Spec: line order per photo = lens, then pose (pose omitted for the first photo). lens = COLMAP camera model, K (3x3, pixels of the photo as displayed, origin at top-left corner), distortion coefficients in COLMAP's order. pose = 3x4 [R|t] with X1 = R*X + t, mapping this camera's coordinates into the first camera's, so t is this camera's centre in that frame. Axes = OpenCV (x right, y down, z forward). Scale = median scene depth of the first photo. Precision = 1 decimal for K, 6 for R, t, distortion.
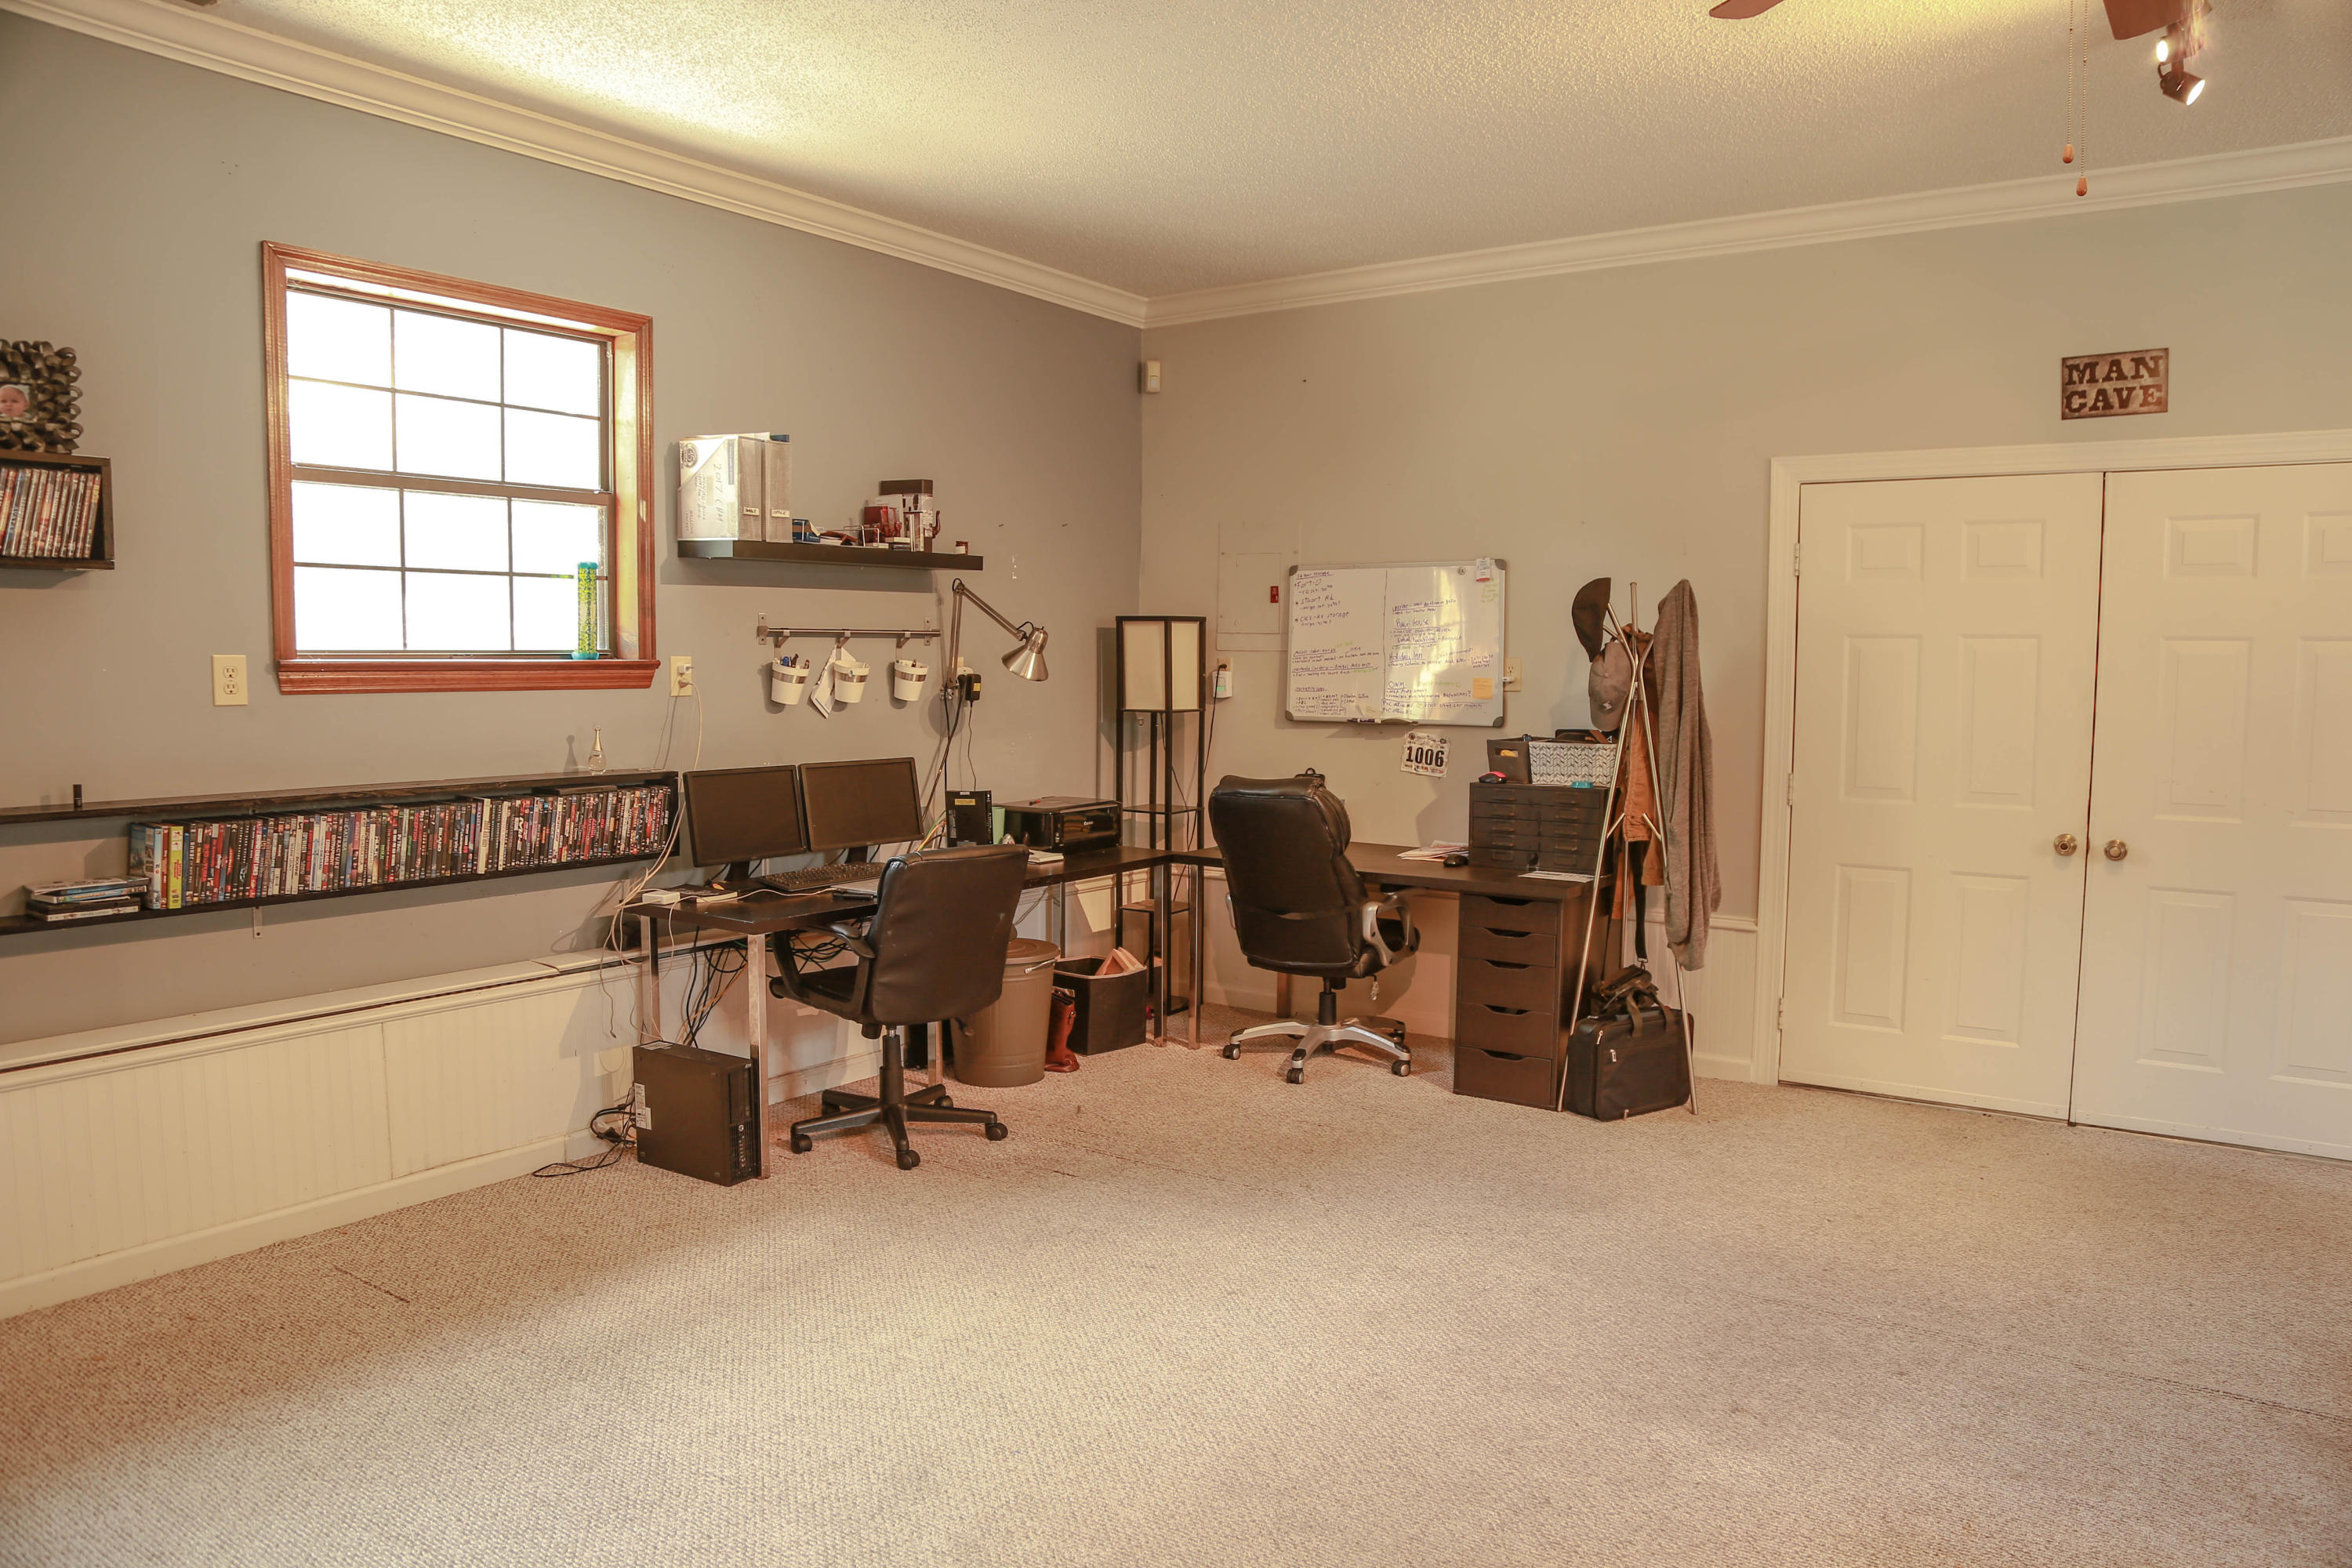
lens RADIAL K [[1598.1, 0, 1177.3], [0, 1598.1, 784.4], [0, 0, 1]] dist [-0.113975, 0.048093]
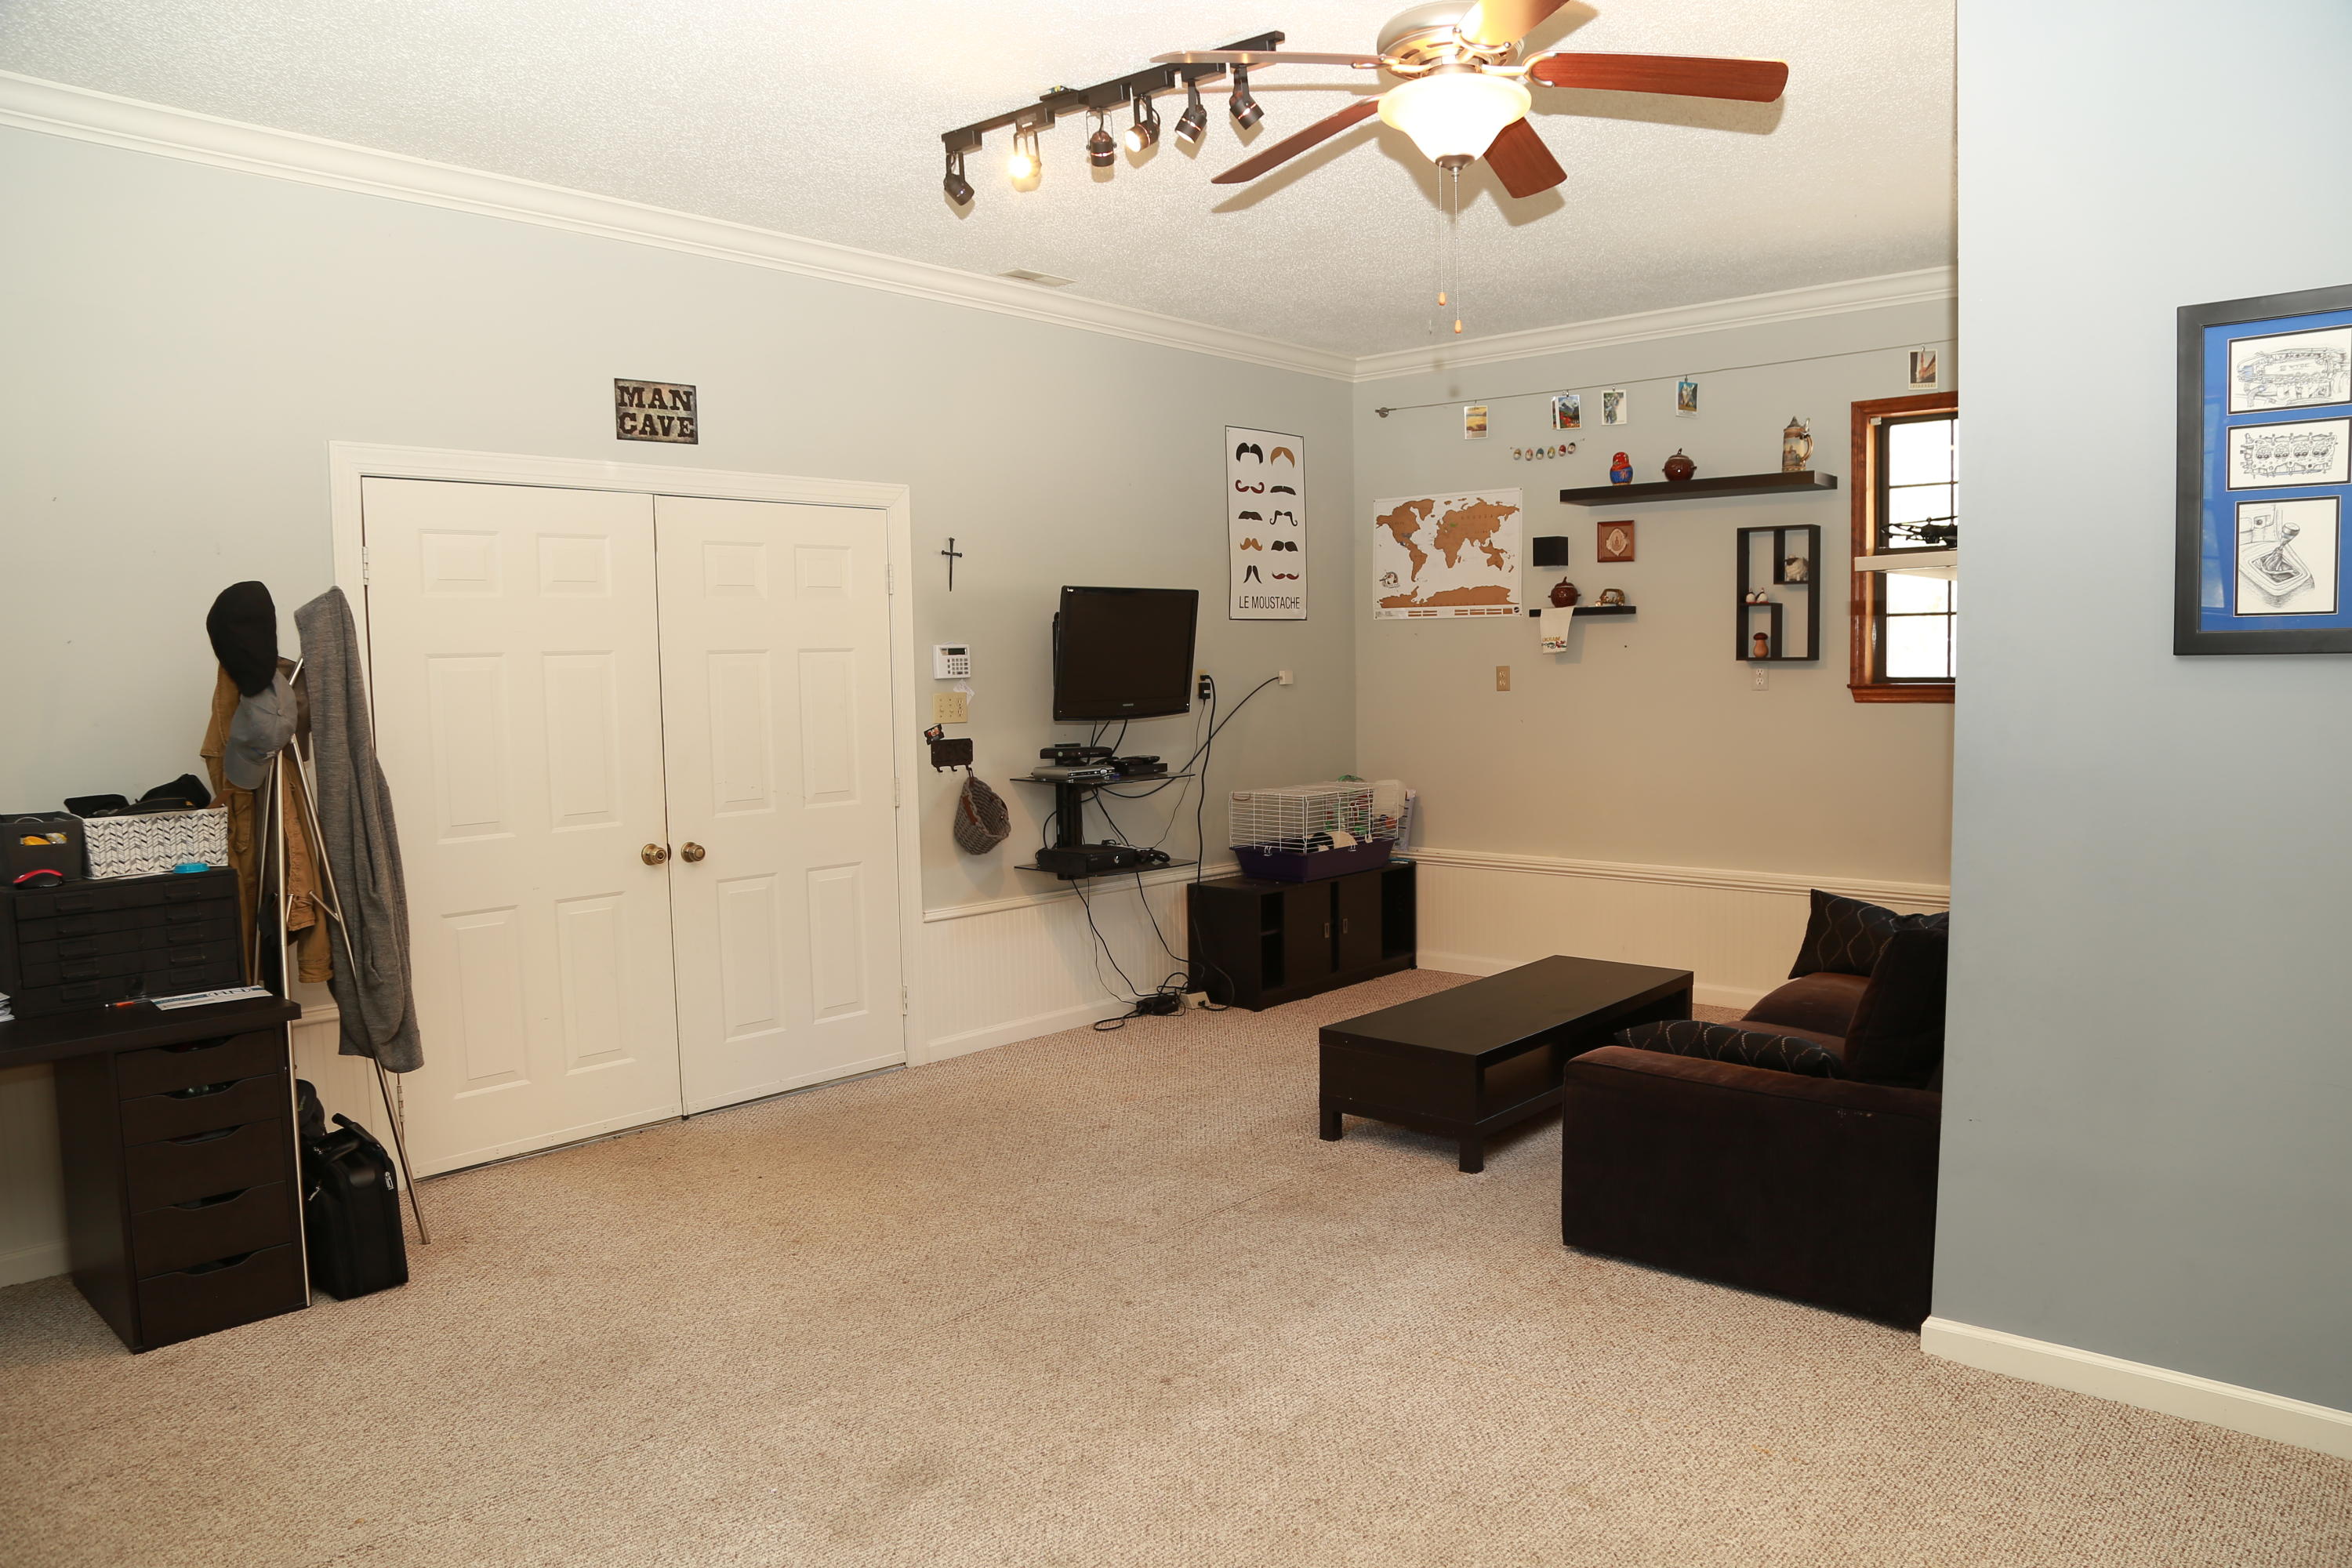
lens RADIAL K [[1598.1, 0, 1176.0], [0, 1598.1, 781.4], [0, 0, 1]] dist [-0.113975, 0.048093]
pose [[0.120608, -0.082301, 0.989283, -0.431134], [0.099260, 0.992563, 0.070472, -0.049817], [-0.987725, 0.089696, 0.127881, 0.532141]]
